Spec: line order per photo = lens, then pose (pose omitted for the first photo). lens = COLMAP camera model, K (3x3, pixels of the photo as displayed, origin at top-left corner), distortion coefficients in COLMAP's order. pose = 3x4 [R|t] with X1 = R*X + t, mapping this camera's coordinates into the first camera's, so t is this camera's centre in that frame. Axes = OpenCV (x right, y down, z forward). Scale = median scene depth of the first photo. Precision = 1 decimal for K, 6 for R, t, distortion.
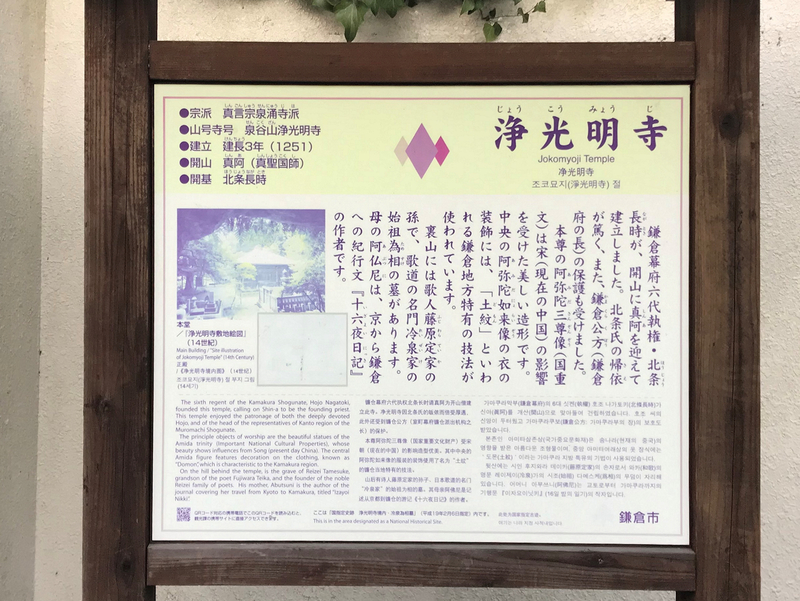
lens RADIAL K [[651.7, 0, 389.0], [0, 651.7, 299.9], [0, 0, 1]] dist [0.036677, -0.015056]
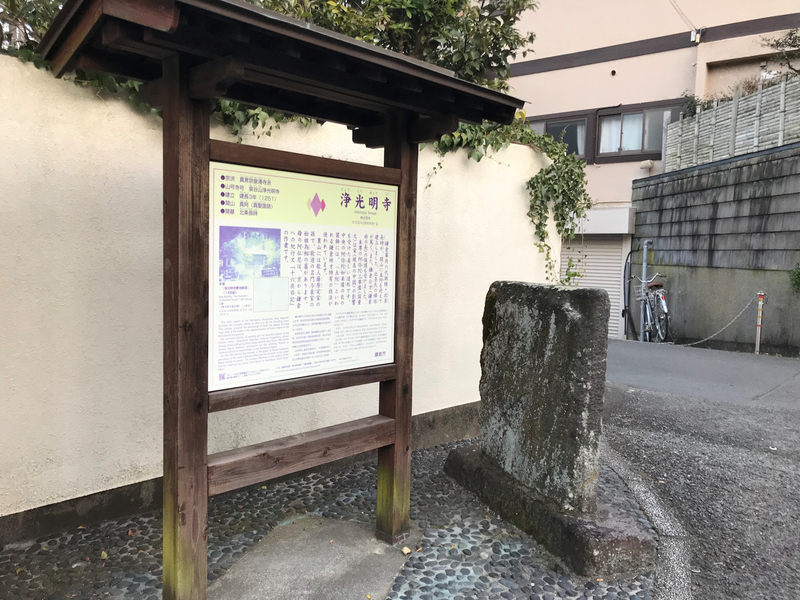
lens RADIAL K [[651.7, 0, 389.0], [0, 651.7, 299.4], [0, 0, 1]] dist [0.036677, -0.015056]
pose [[0.686791, -0.041630, 0.725662, -1.431371], [-0.024820, 0.996433, 0.080654, -0.090232], [-0.726431, -0.073404, 0.683308, -0.752095]]
